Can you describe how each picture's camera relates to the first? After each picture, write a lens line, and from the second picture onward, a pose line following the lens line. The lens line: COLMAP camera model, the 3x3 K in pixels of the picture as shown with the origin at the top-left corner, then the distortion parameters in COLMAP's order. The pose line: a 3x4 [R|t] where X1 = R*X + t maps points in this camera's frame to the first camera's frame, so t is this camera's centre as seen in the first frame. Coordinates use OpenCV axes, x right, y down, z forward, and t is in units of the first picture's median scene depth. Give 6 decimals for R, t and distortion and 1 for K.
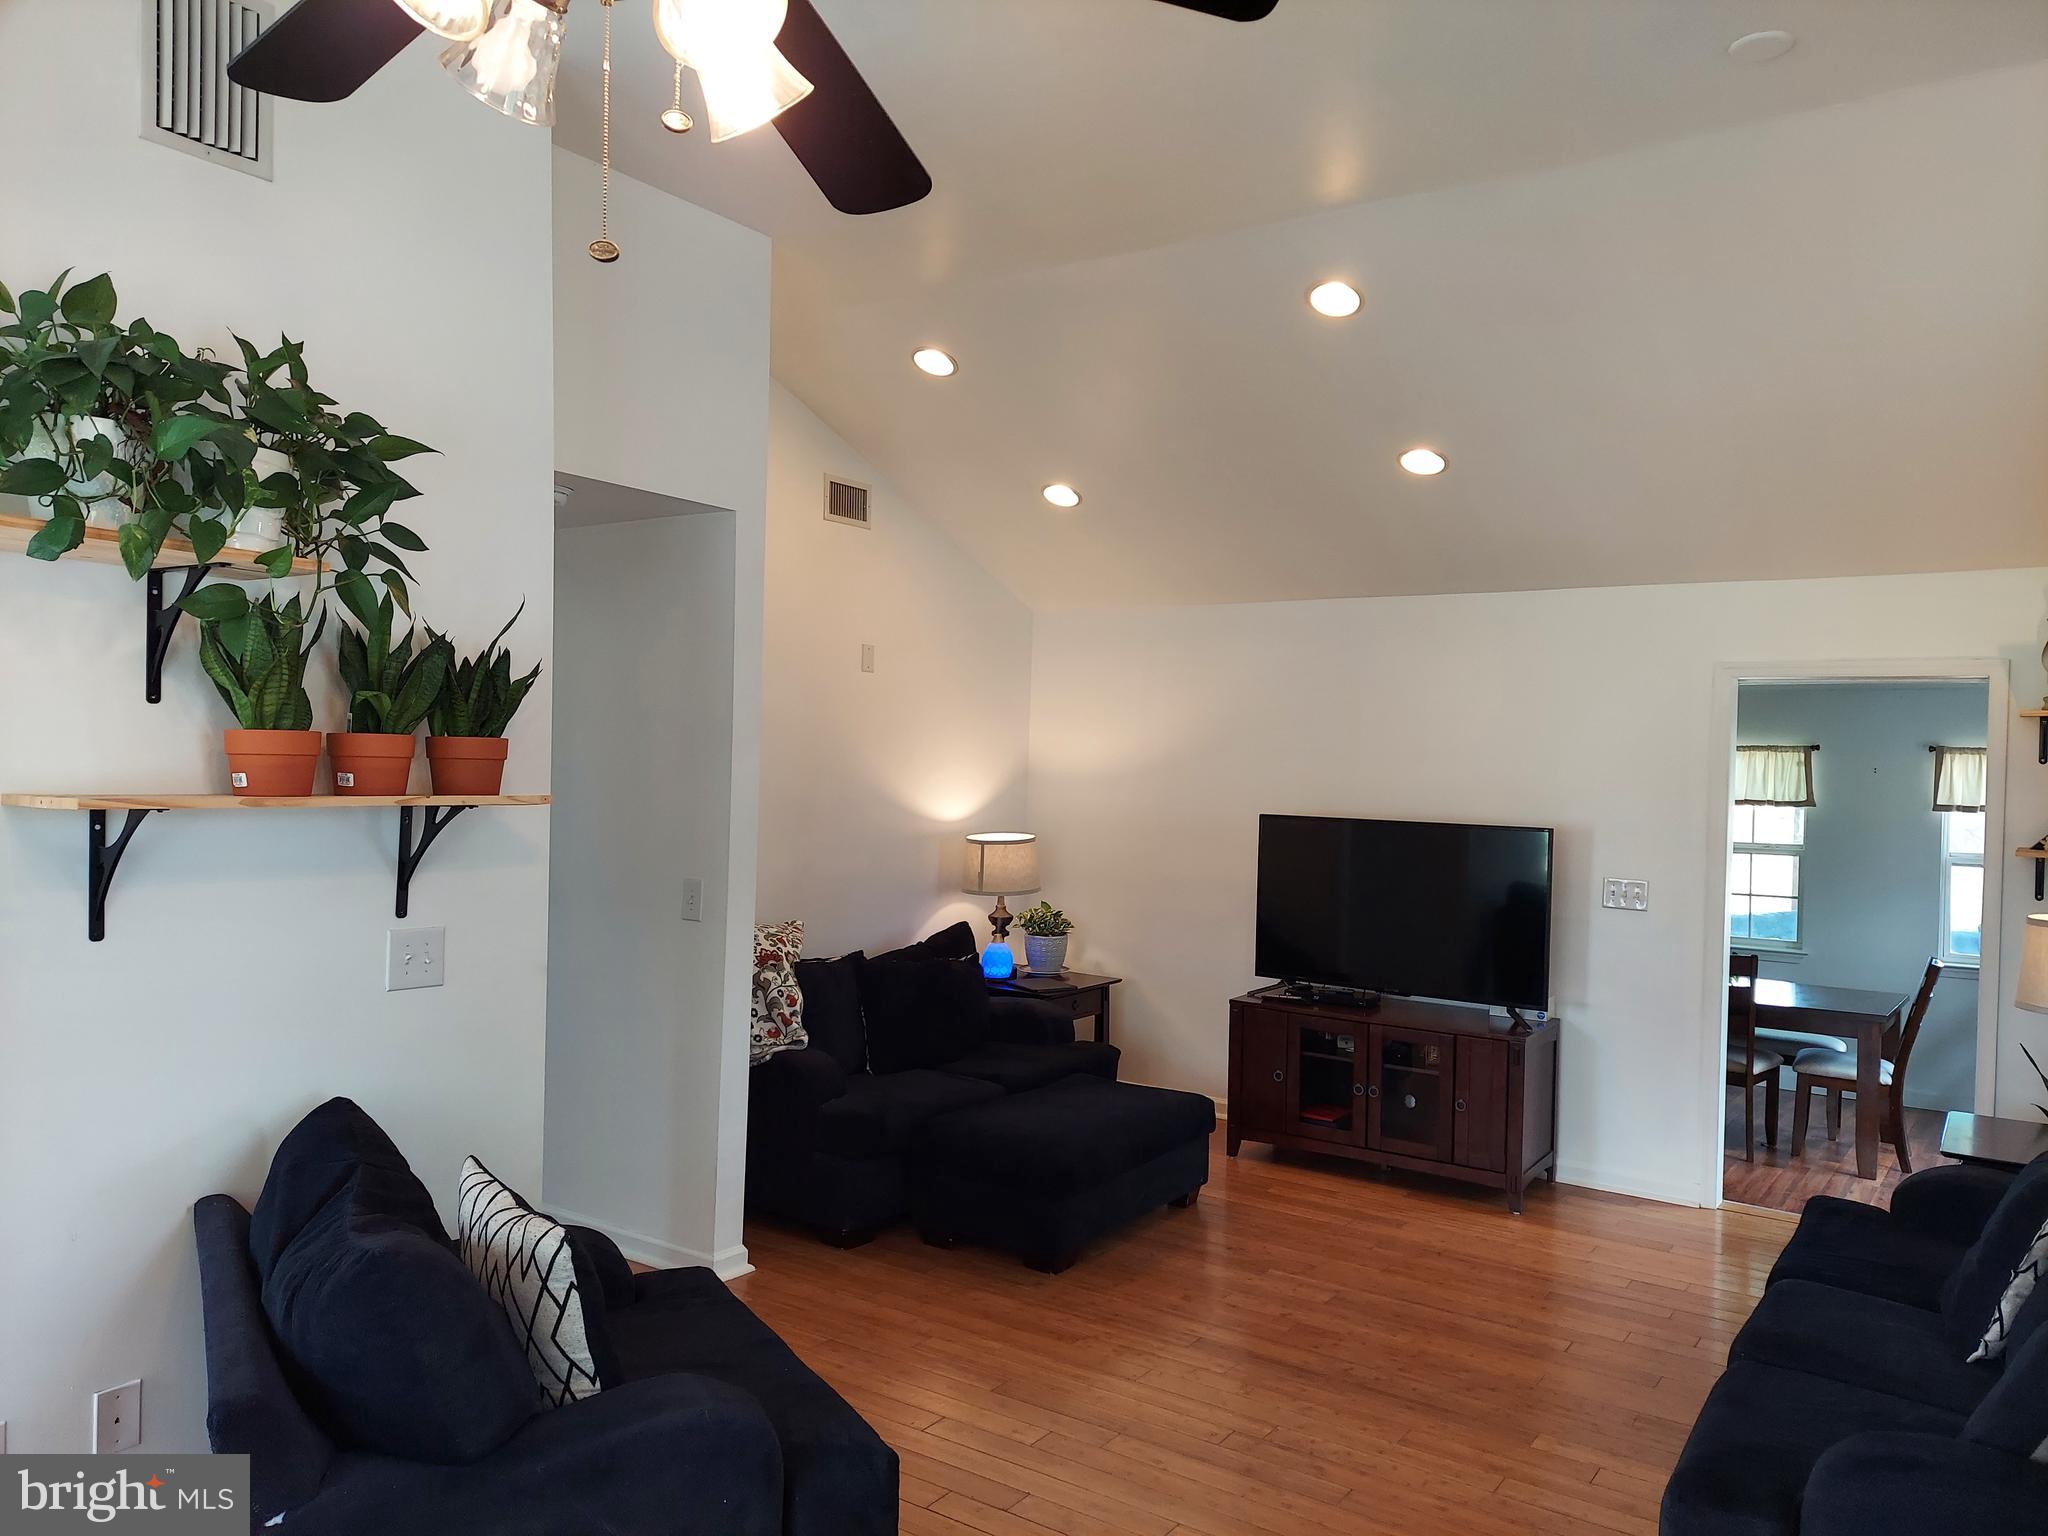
lens RADIAL K [[1454.6, 0, 1048.8], [0, 1454.6, 786.7], [0, 0, 1]] dist [0.095020, -0.108368]
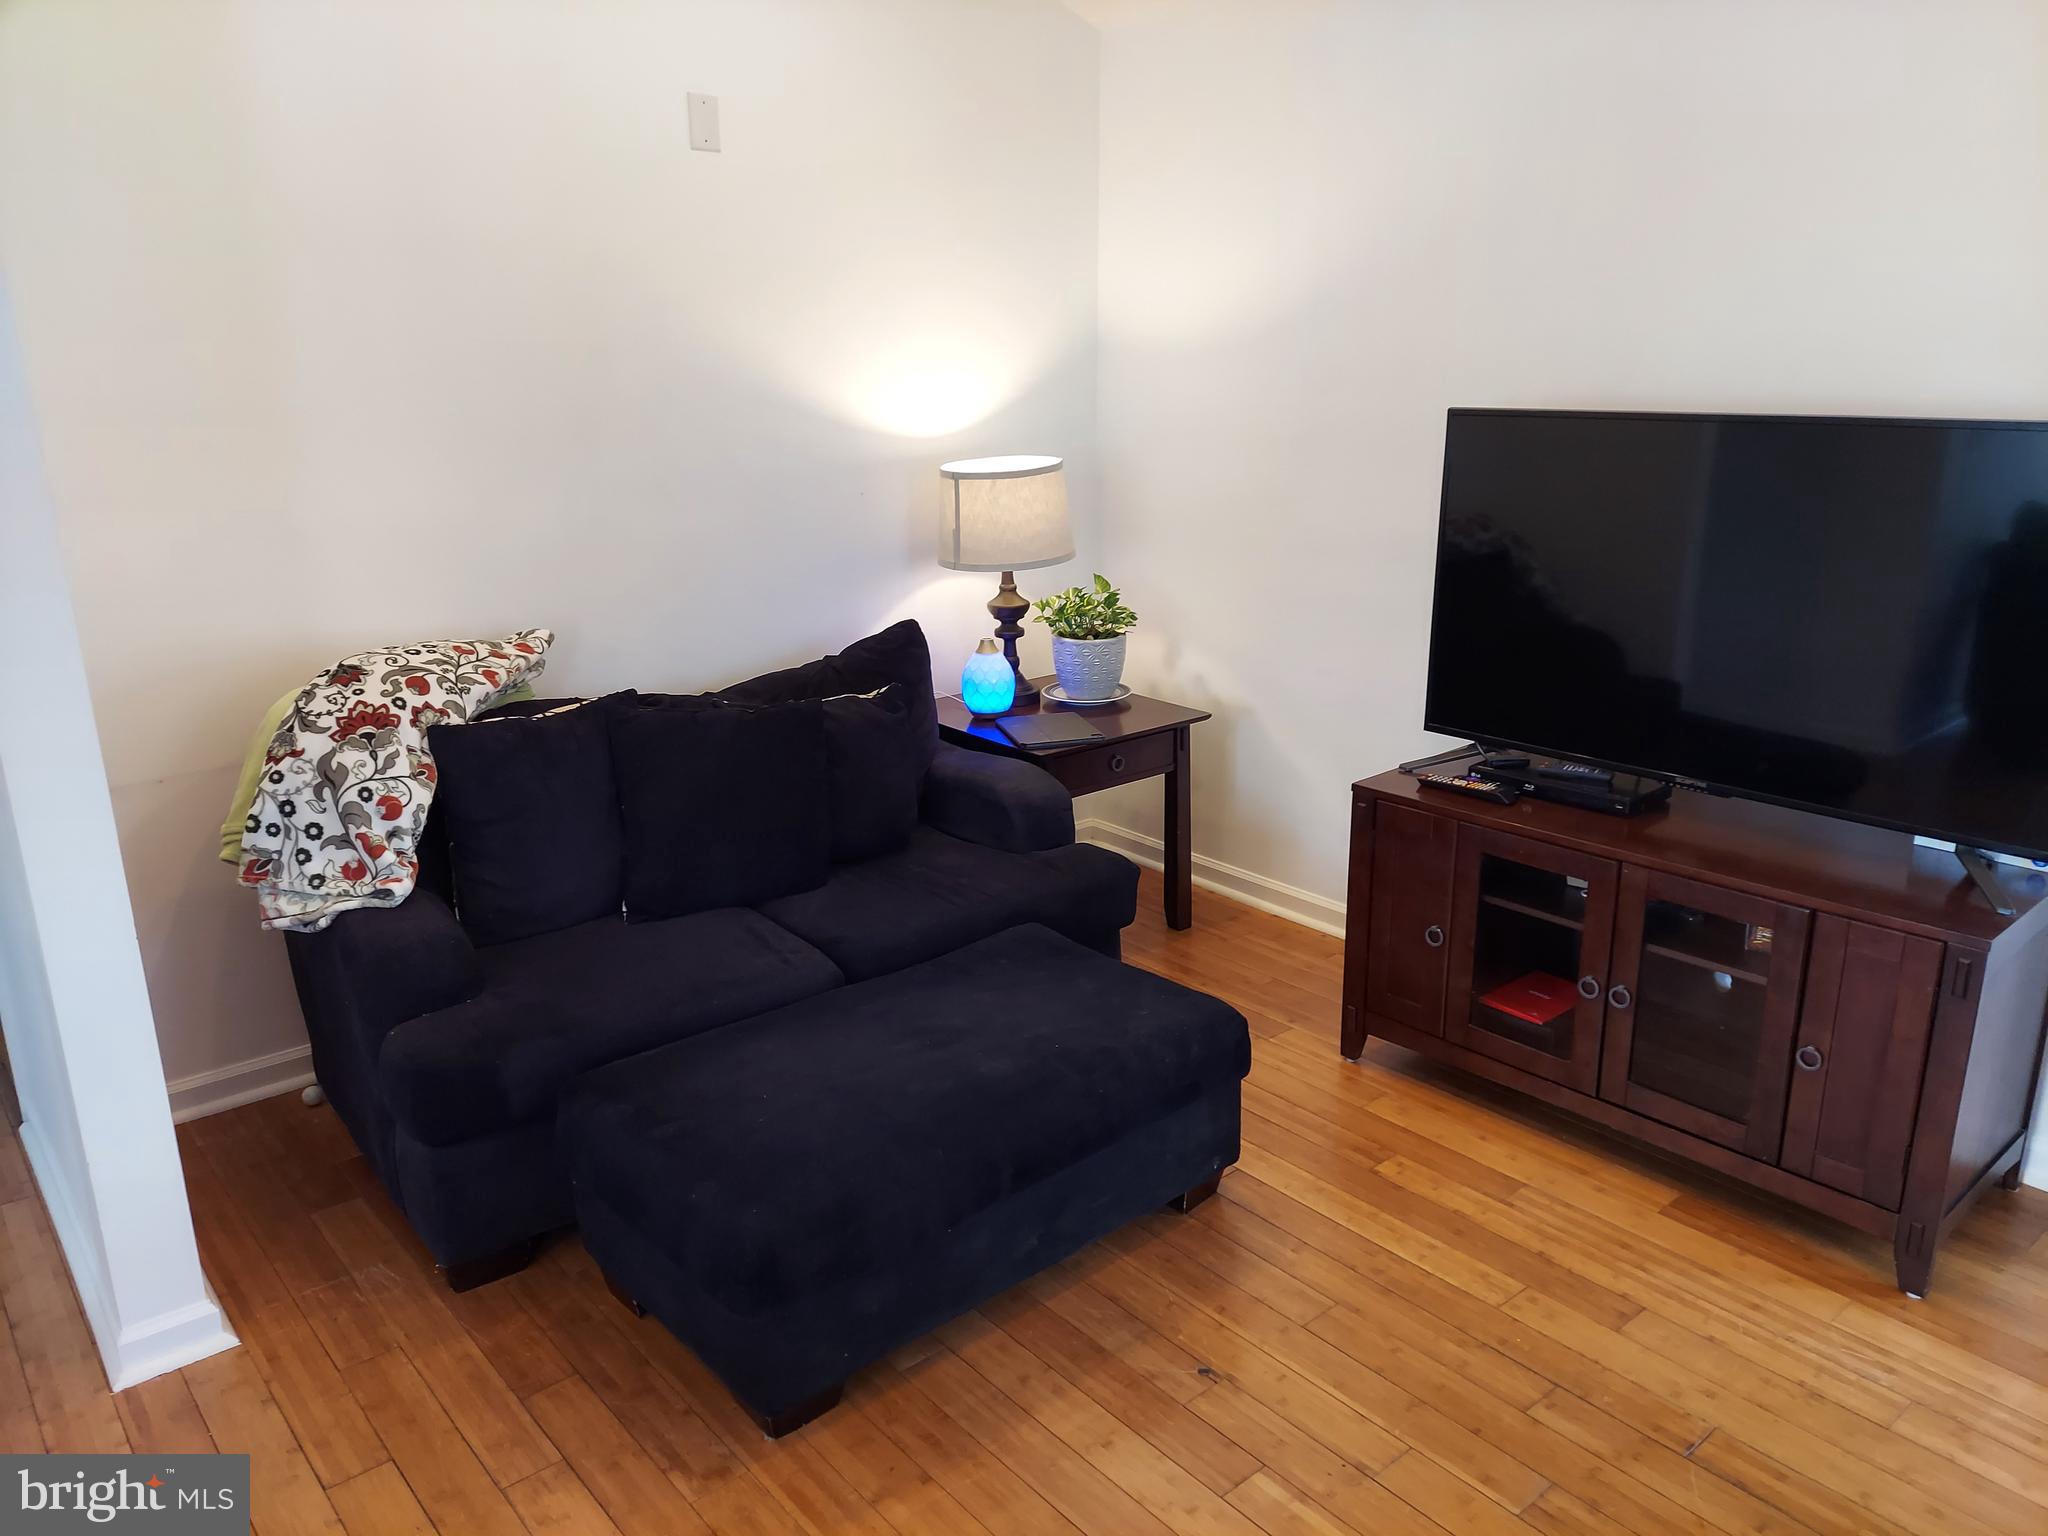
lens RADIAL K [[1454.6, 0, 1048.8], [0, 1454.6, 786.7], [0, 0, 1]] dist [0.095020, -0.108368]
pose [[0.964407, 0.041775, -0.261102, 0.161584], [0.028715, 0.965056, 0.260467, 0.008932], [0.262859, -0.258693, 0.929507, 0.508748]]
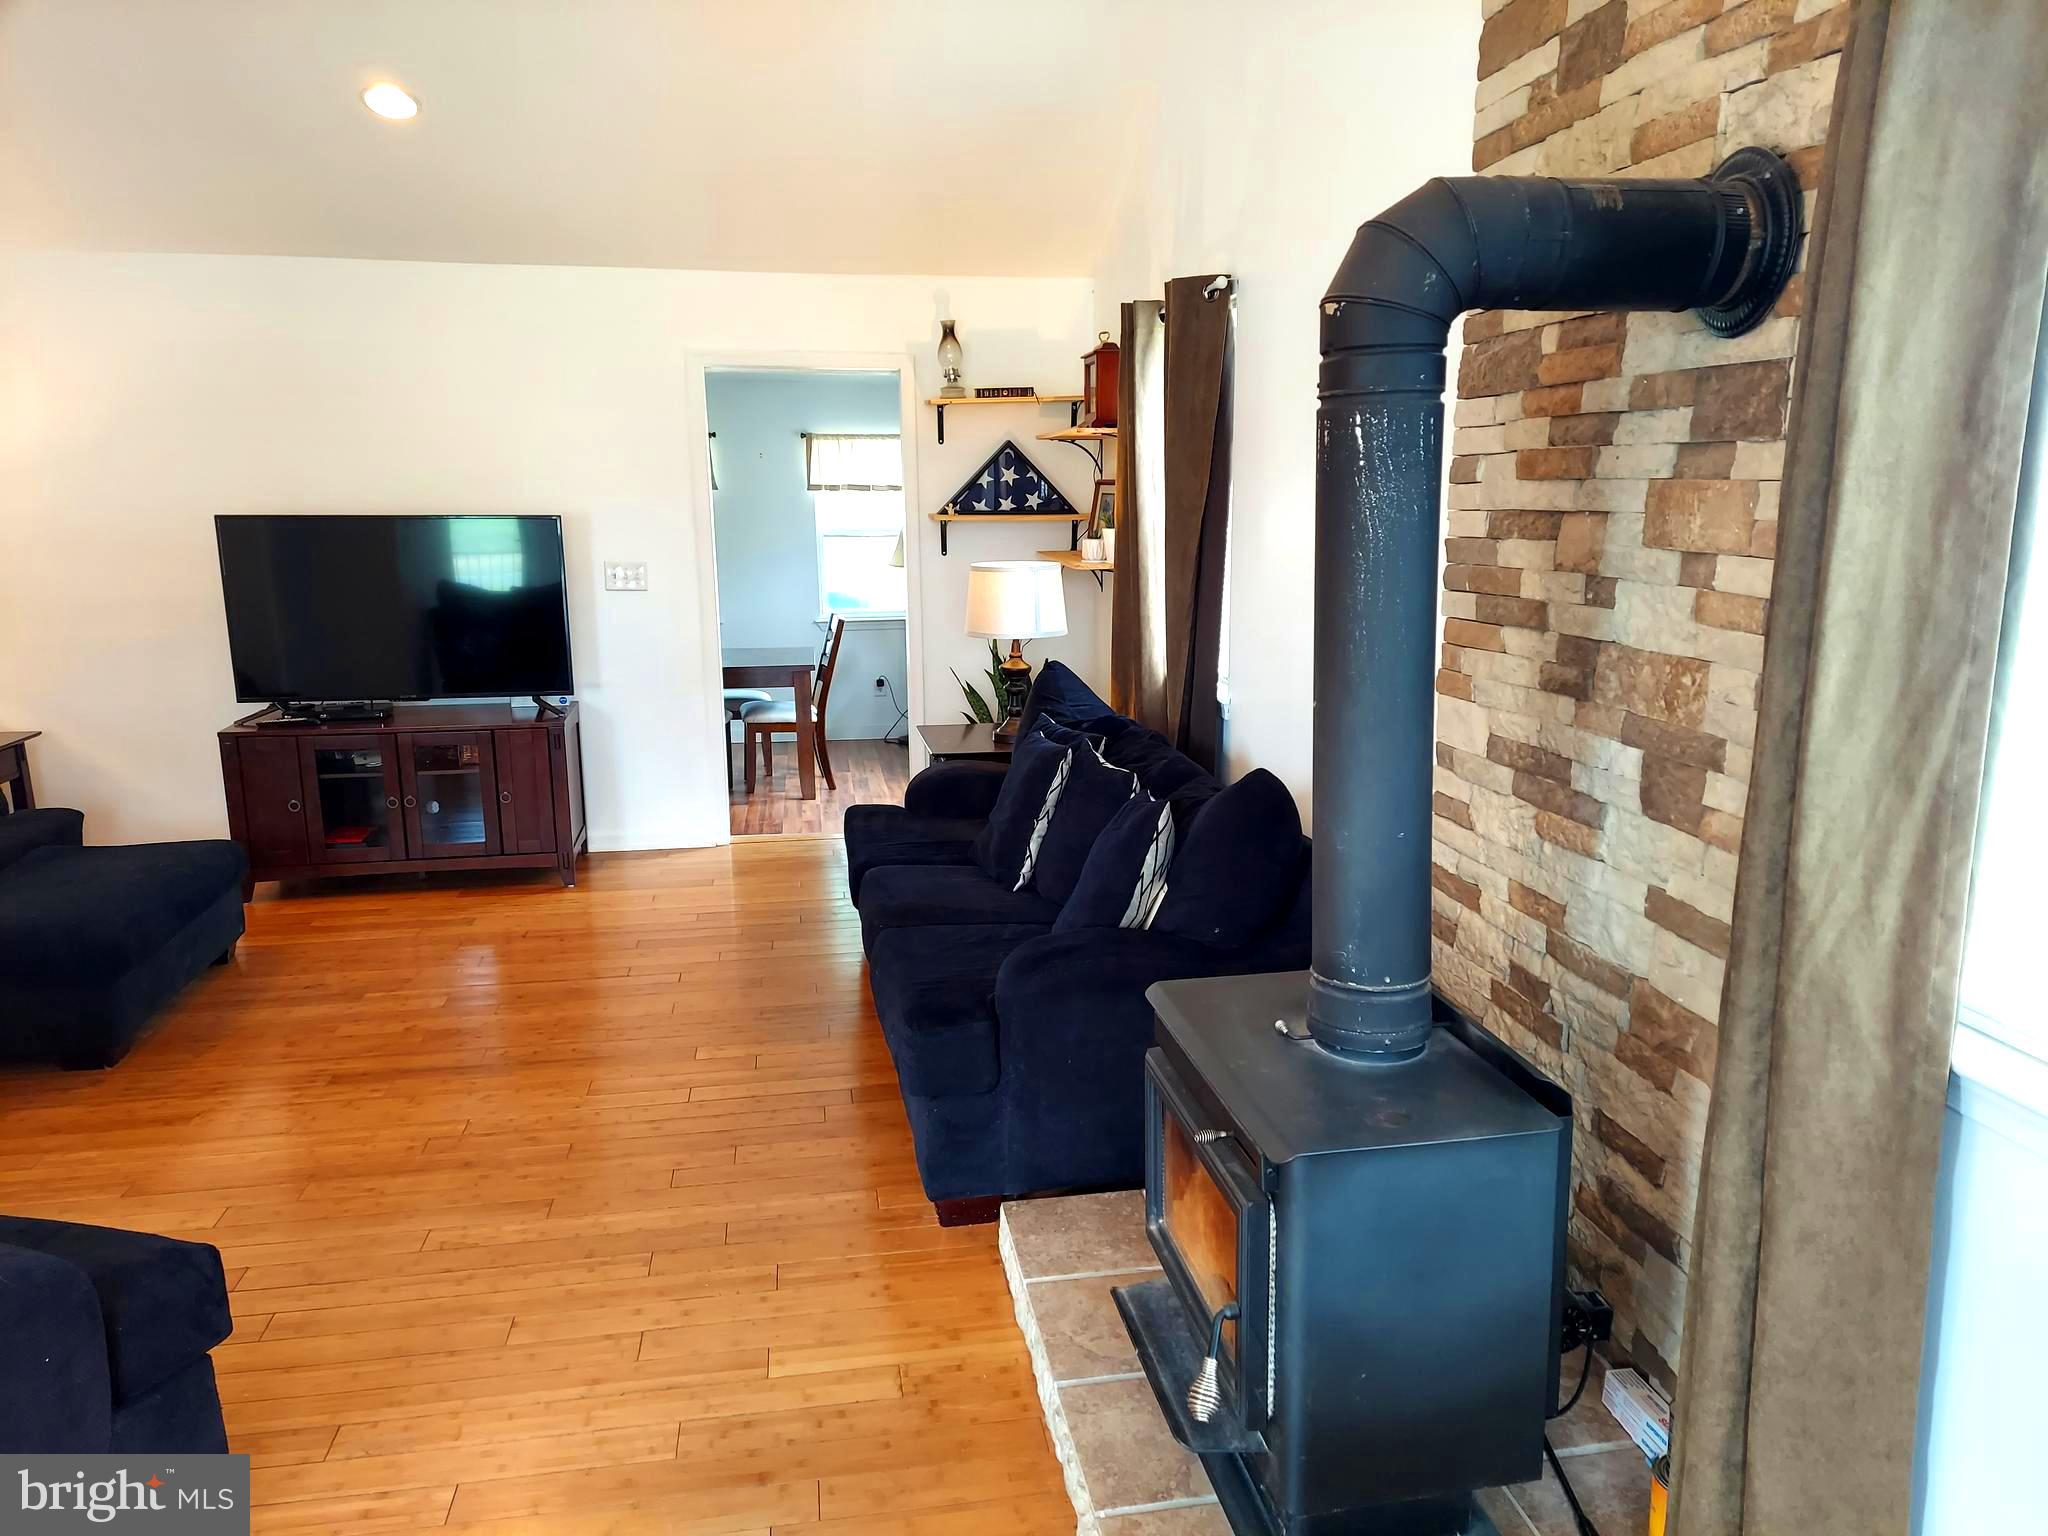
lens RADIAL K [[1454.6, 0, 1048.8], [0, 1454.6, 786.7], [0, 0, 1]] dist [0.095020, -0.108368]
pose [[0.719460, -0.173606, 0.672486, -0.124848], [0.034550, 0.976004, 0.214996, 0.004190], [-0.693674, -0.131447, 0.708194, 0.023072]]
